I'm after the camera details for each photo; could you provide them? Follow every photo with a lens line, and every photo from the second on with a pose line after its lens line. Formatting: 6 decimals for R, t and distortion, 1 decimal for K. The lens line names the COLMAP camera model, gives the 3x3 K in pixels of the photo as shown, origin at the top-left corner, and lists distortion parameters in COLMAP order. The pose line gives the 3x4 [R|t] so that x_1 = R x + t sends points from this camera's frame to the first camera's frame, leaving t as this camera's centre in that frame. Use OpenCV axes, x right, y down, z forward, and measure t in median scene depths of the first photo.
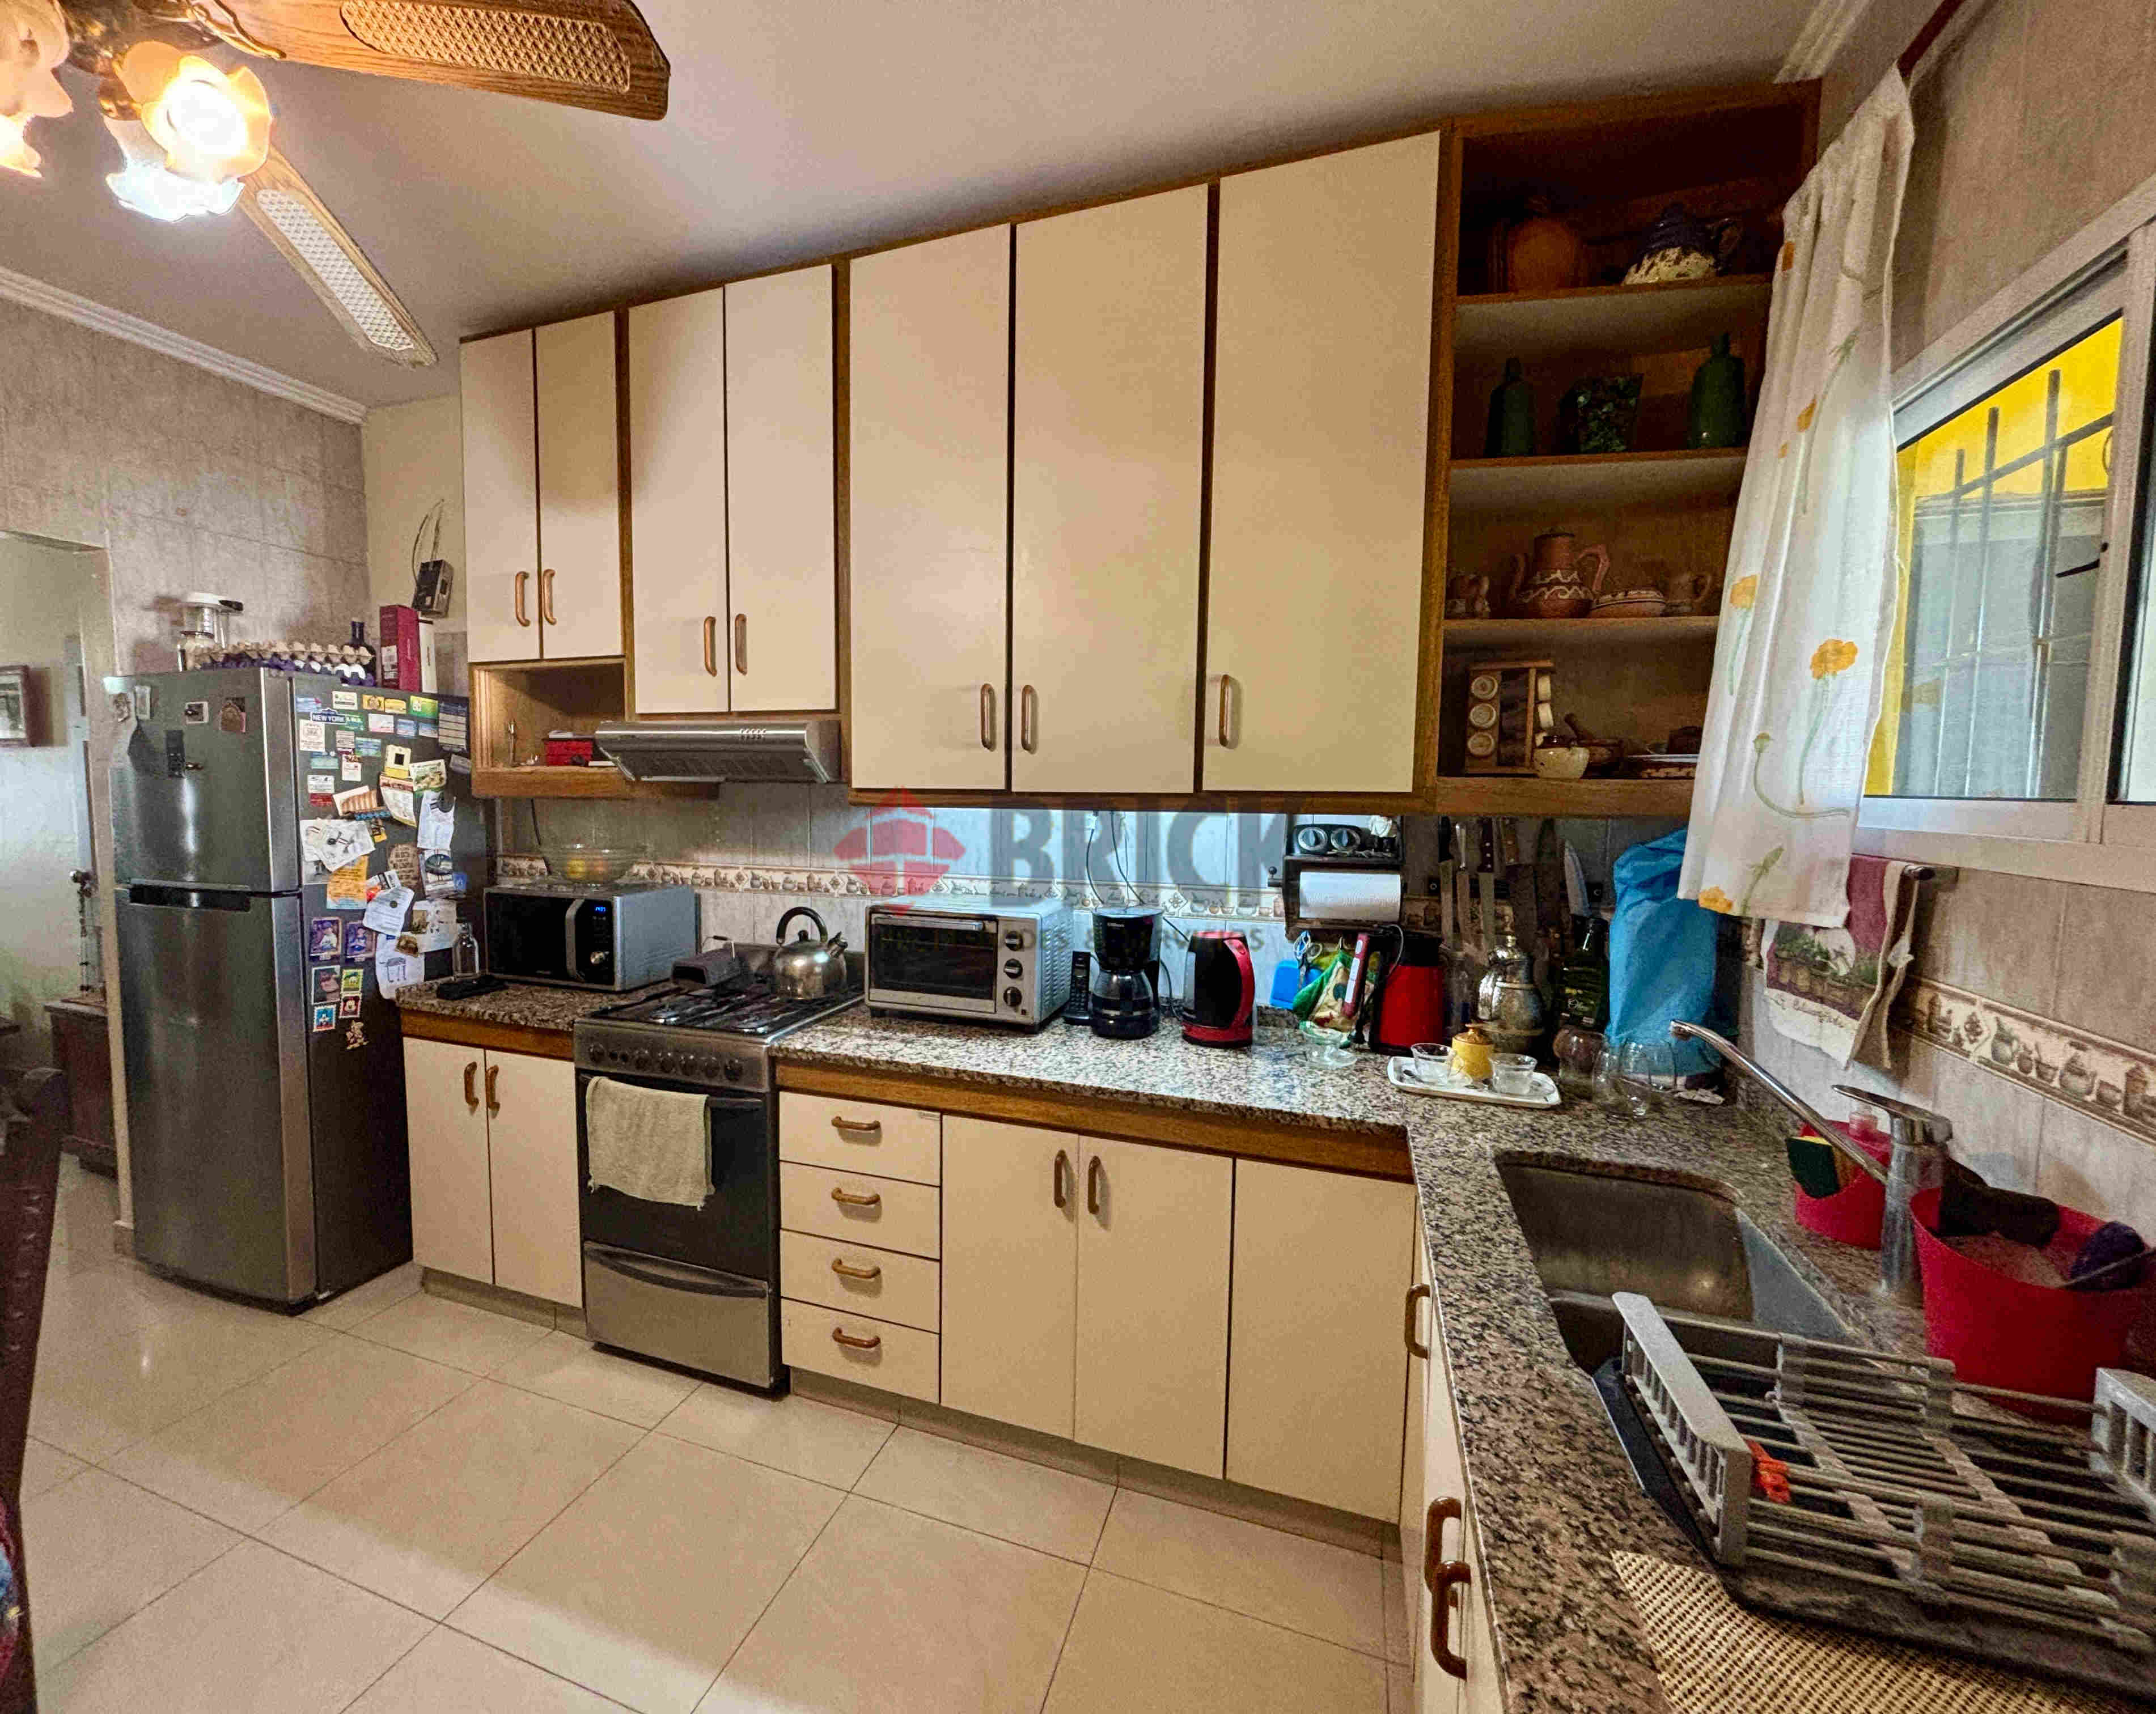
lens RADIAL K [[844.0, 0, 1071.6], [0, 844.0, 861.6], [0, 0, 1]] dist [-0.000661, -0.000040]
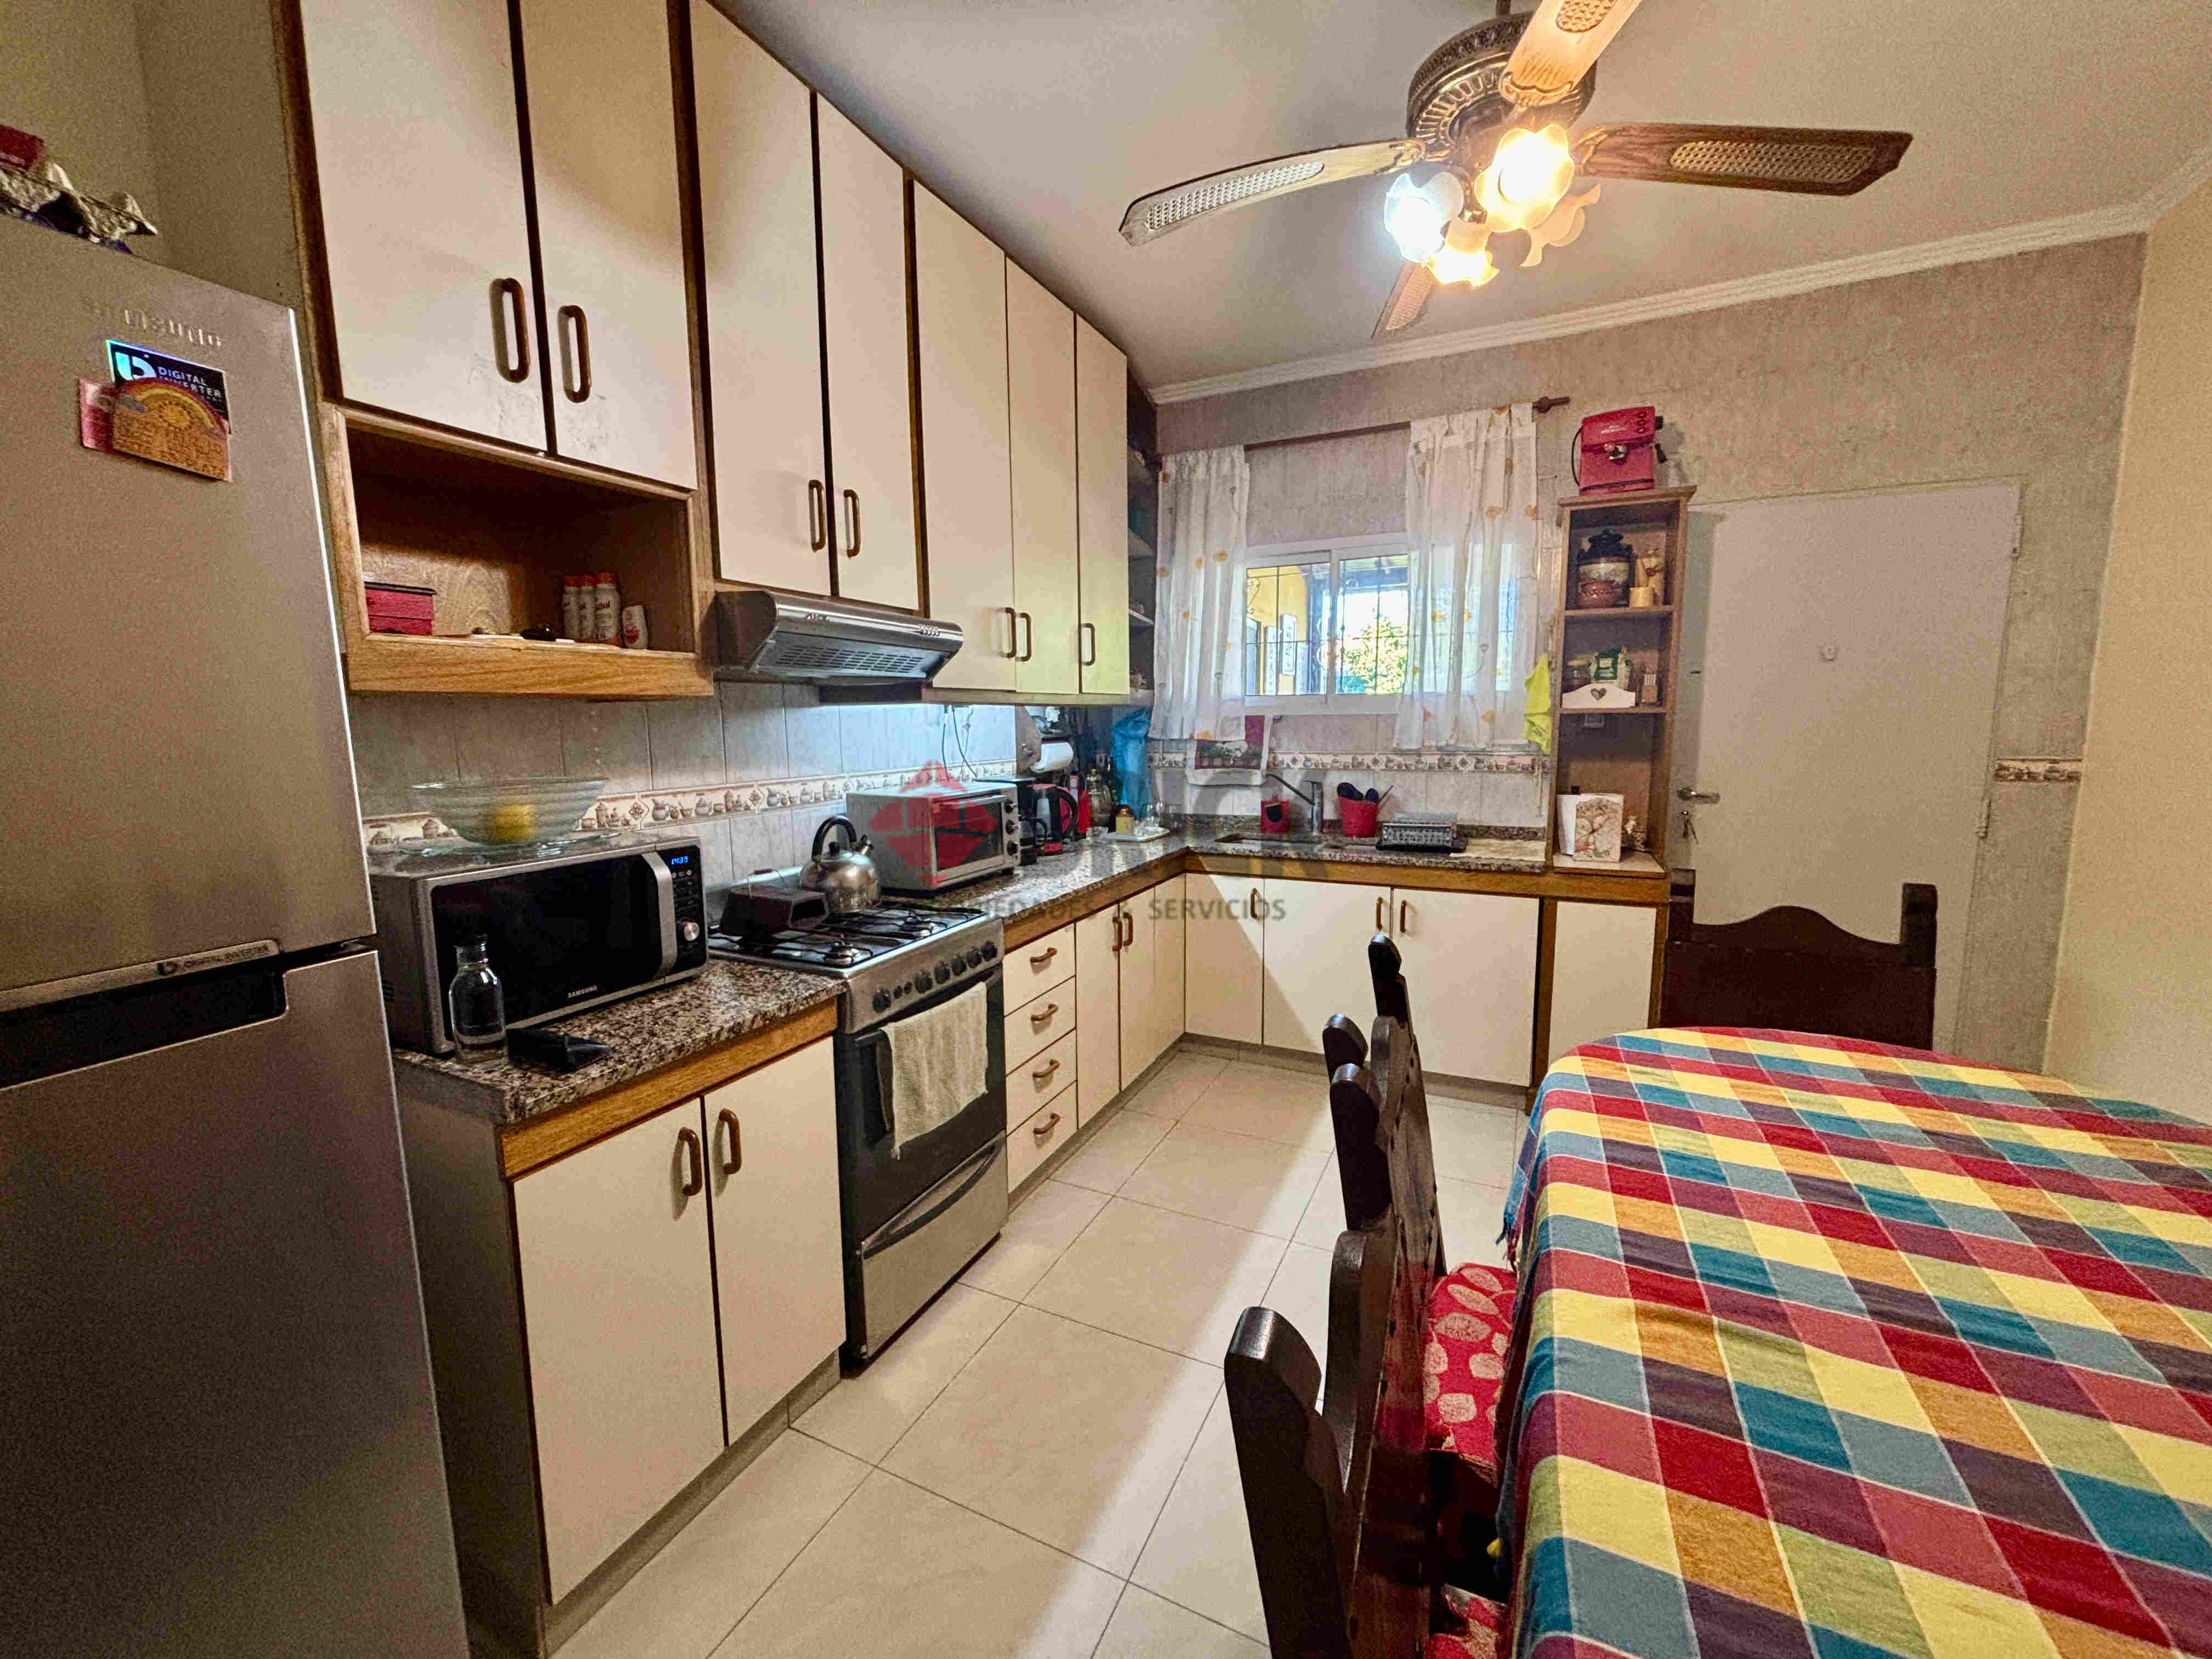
lens RADIAL K [[886.7, 0, 1105.1], [0, 886.7, 823.9], [0, 0, 1]] dist [-0.008771, 0.002203]
pose [[0.126924, -0.138423, 0.982206, -1.386357], [0.081966, 0.988292, 0.128689, -0.043243], [-0.988520, 0.064173, 0.136783, 0.650929]]
